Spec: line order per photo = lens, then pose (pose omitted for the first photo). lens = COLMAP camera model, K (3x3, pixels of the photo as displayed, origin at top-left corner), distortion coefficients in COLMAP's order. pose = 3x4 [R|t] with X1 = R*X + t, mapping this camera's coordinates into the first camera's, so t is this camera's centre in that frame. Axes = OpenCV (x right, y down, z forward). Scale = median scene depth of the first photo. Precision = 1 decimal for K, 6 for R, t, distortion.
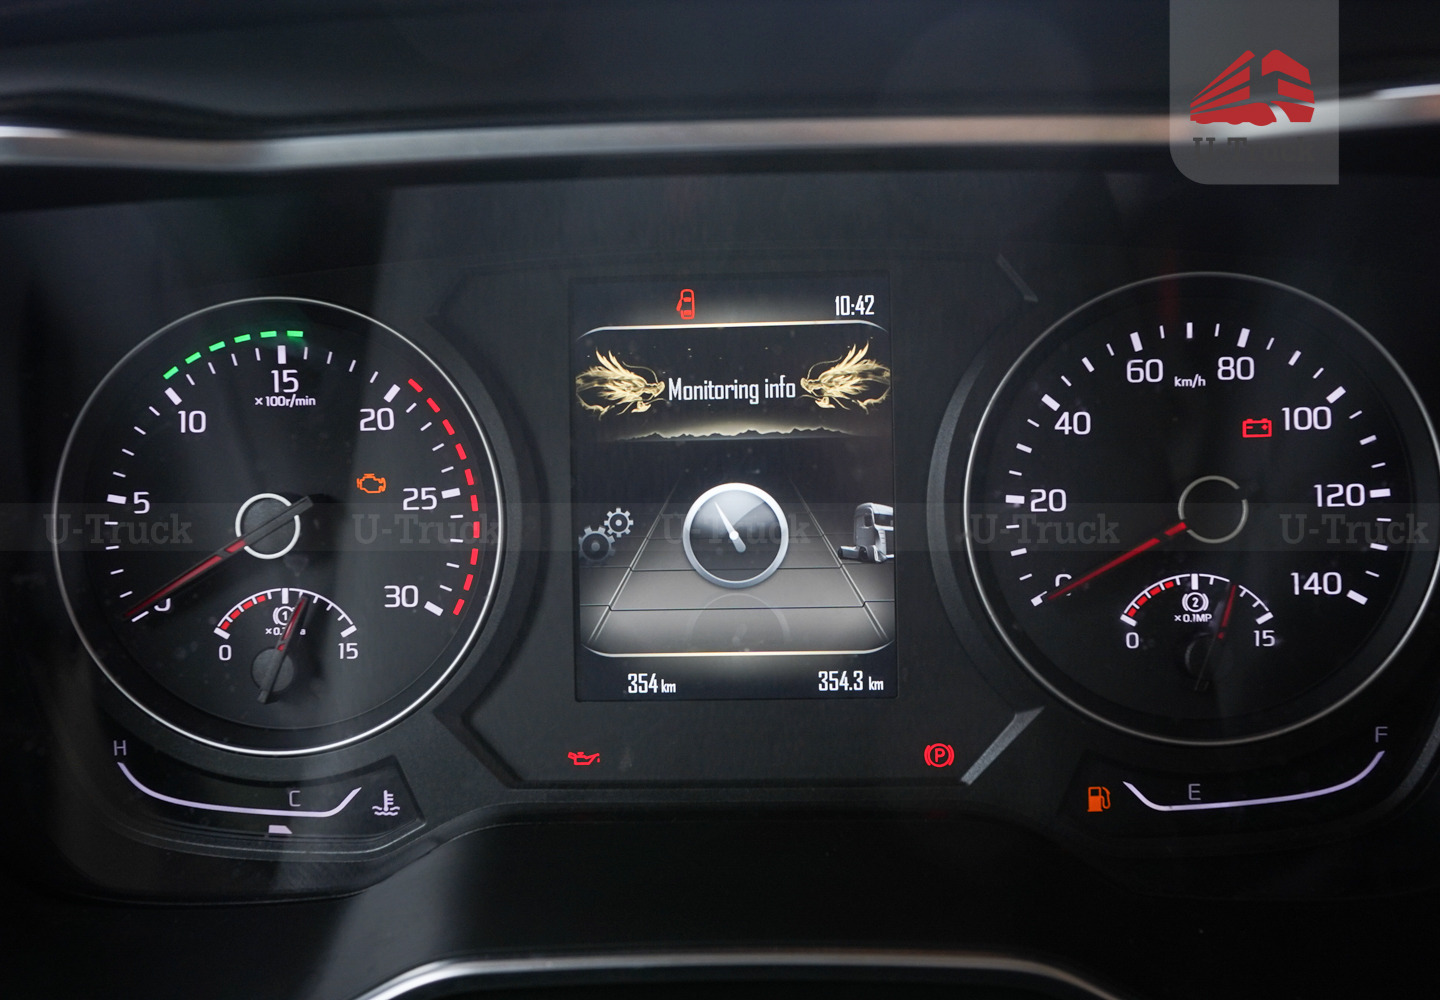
lens RADIAL K [[1136.8, 0, 721.4], [0, 1136.8, 500.8], [0, 0, 1]] dist [-0.007754, 0.011945]
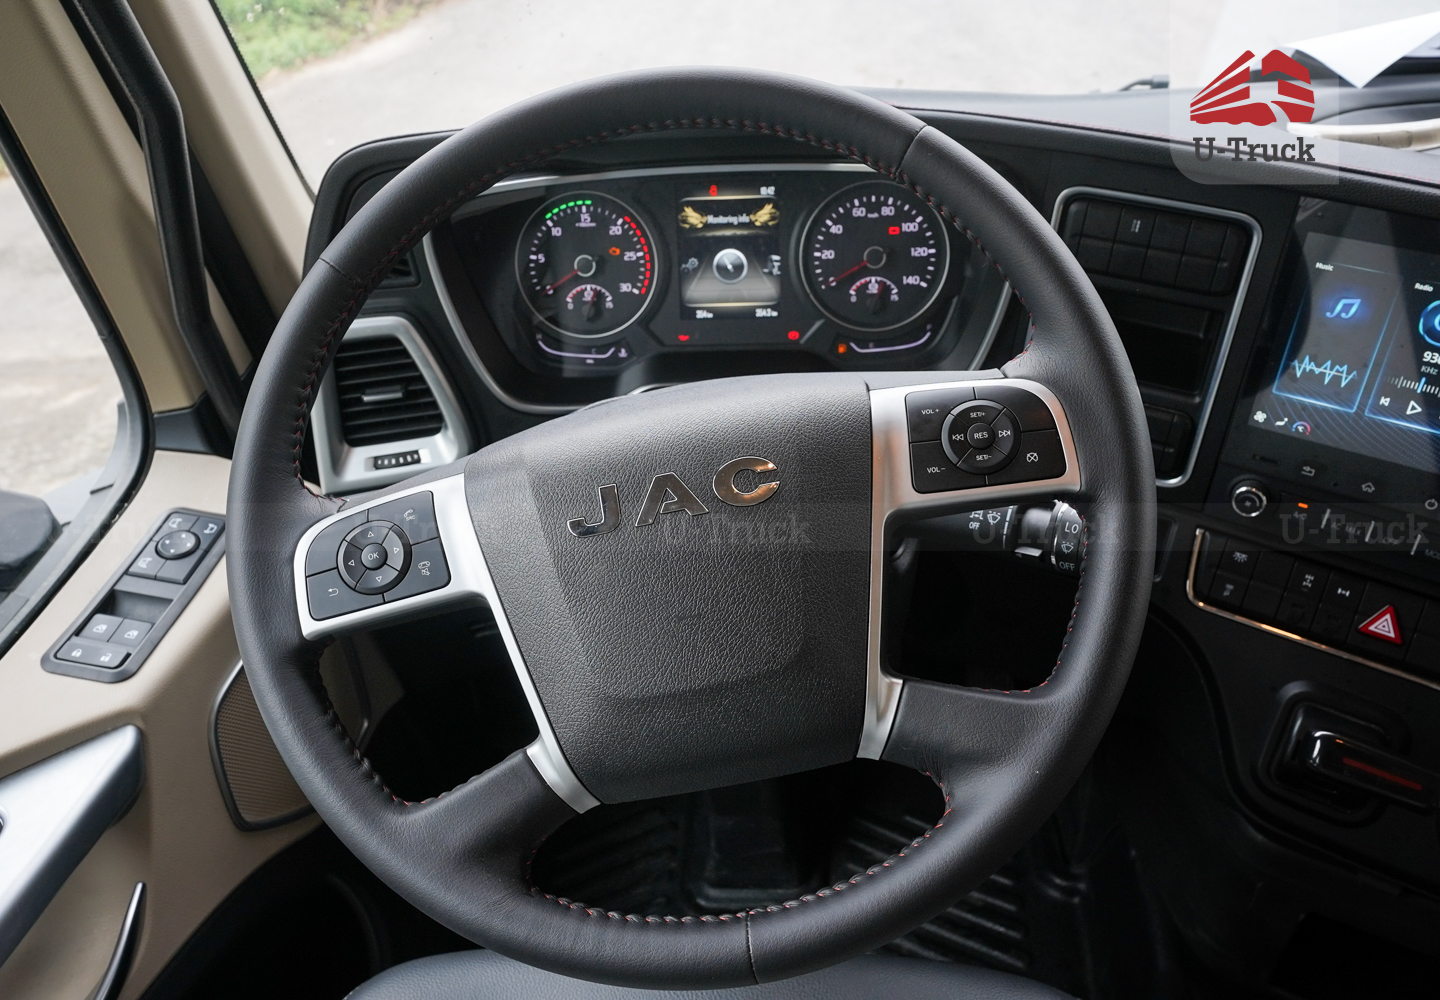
lens RADIAL K [[1136.8, 0, 716.9], [0, 1136.8, 498.8], [0, 0, 1]] dist [-0.007754, 0.011945]
pose [[0.998578, -0.001341, -0.053294, 0.143638], [0.015044, 0.966142, 0.257571, -0.160644], [0.051145, -0.258006, 0.964789, -2.220300]]
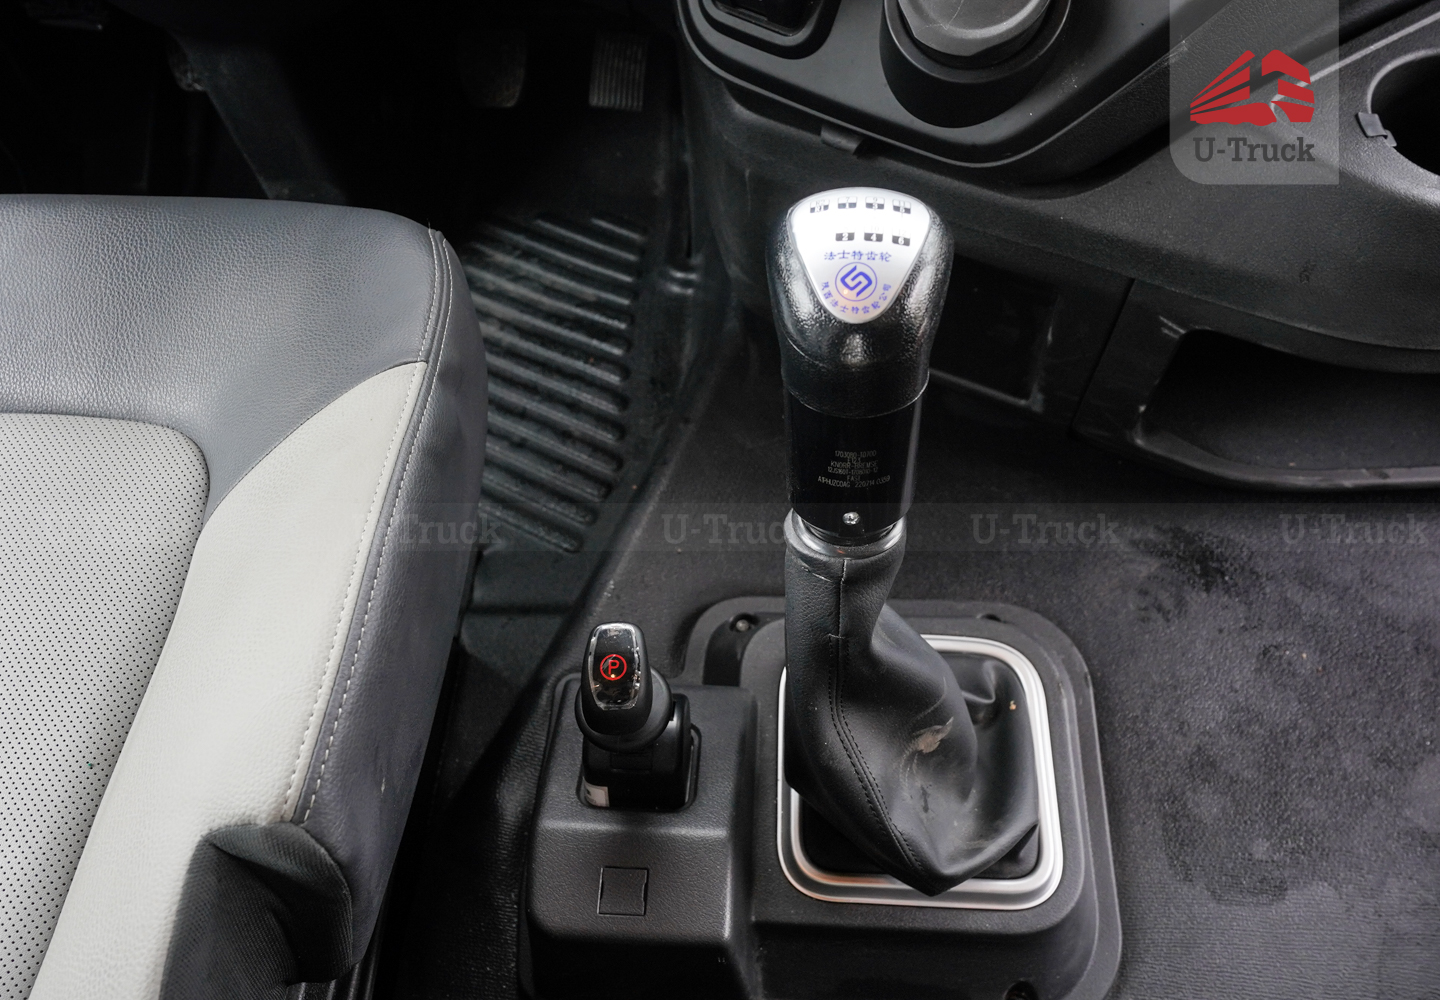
lens RADIAL K [[1136.8, 0, 722.6], [0, 1136.8, 503.1], [0, 0, 1]] dist [-0.007754, 0.011945]
pose [[0.999787, 0.017349, -0.011211, 1.372896], [-0.008085, 0.828099, 0.560524, 0.774250], [0.019008, -0.560314, 0.828062, -2.094130]]
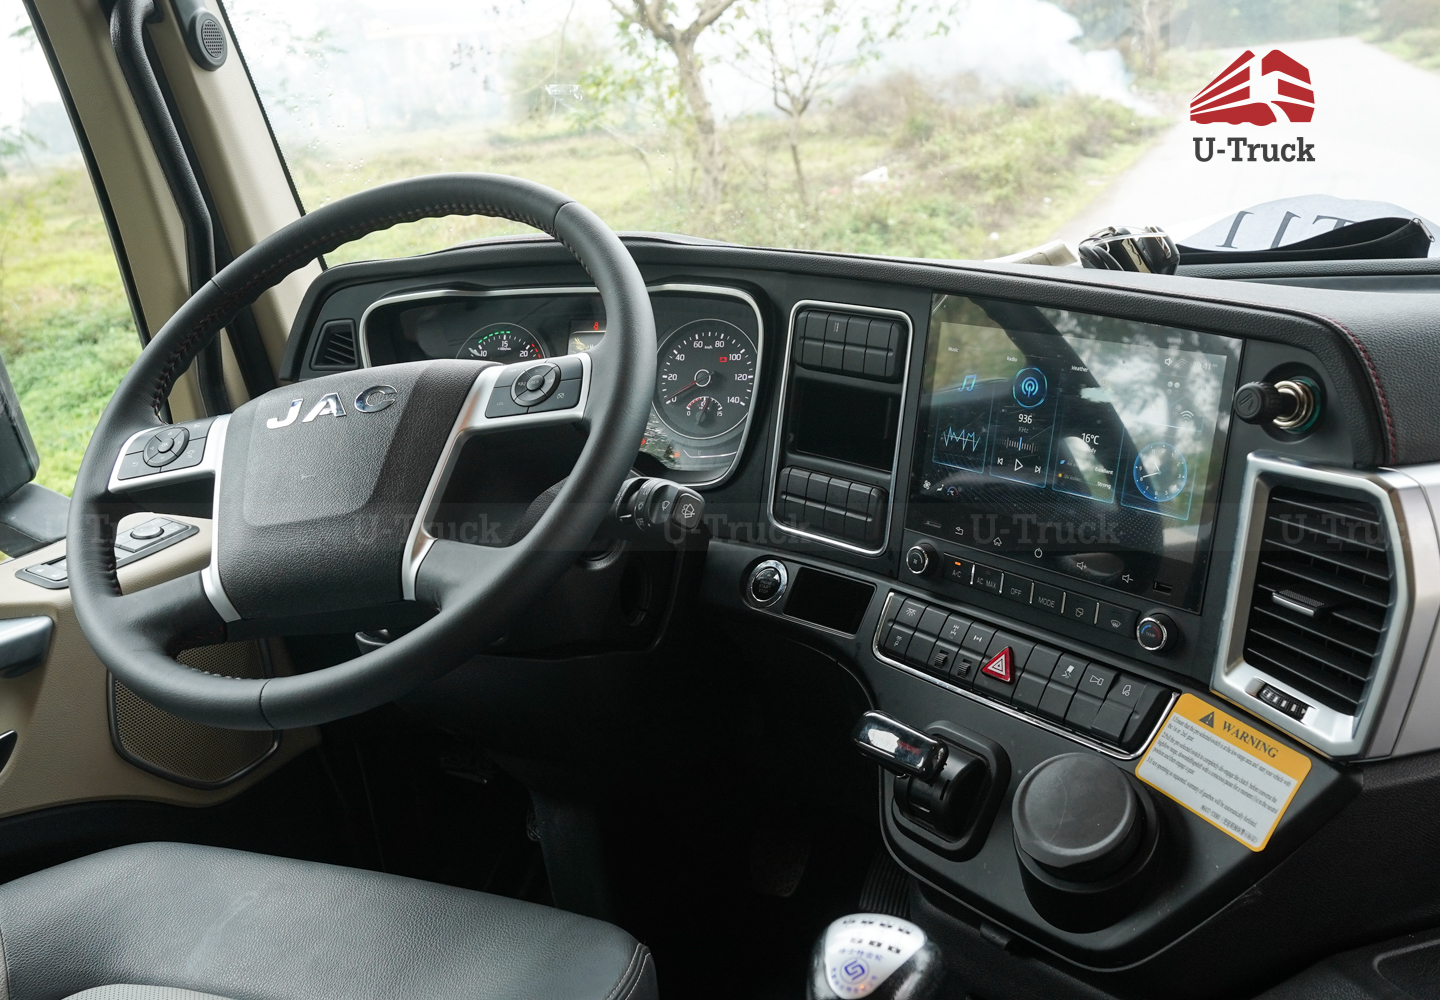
lens RADIAL K [[1321.3, 0, 718.6], [0, 1321.3, 506.9], [0, 0, 1]] dist [-0.002388, 0.000000]
pose [[0.930774, 0.062210, -0.360263, 2.048266], [-0.091366, 0.993729, -0.064455, 0.703305], [0.353995, 0.092908, 0.930621, -3.038654]]
